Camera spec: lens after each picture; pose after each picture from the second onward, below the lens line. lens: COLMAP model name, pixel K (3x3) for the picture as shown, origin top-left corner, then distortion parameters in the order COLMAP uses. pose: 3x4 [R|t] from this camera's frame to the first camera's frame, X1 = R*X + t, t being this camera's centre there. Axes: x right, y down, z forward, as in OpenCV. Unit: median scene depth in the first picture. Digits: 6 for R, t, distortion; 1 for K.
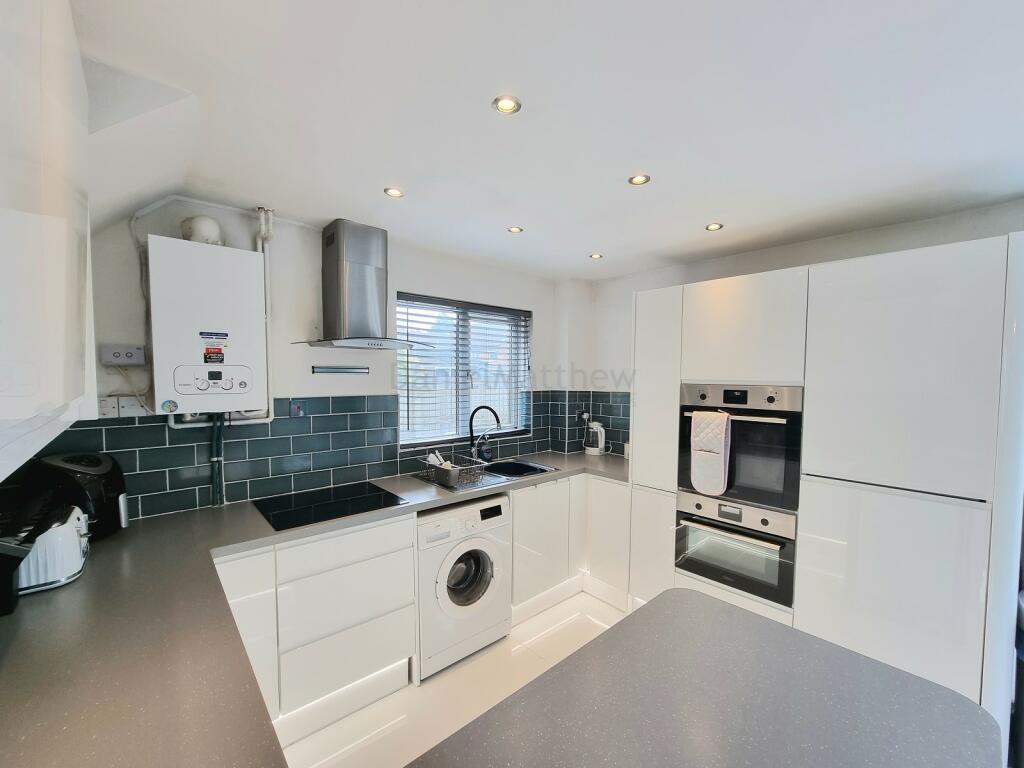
lens RADIAL K [[417.6, 0, 511.2], [0, 417.6, 389.8], [0, 0, 1]] dist [-0.011221, -0.000103]
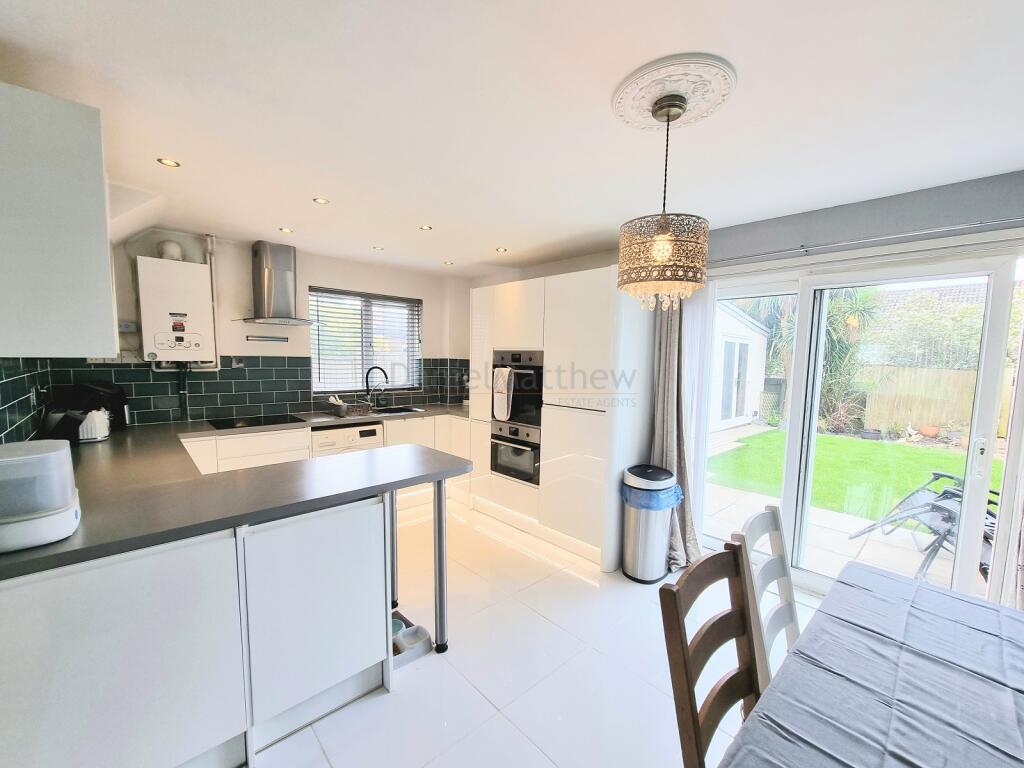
lens RADIAL K [[417.6, 0, 512.7], [0, 417.6, 390.5], [0, 0, 1]] dist [-0.011221, -0.000103]
pose [[0.999529, 0.008764, 0.029414, 0.483674], [-0.010020, 0.999032, 0.042836, 0.072740], [-0.029010, -0.043110, 0.998649, -0.596362]]
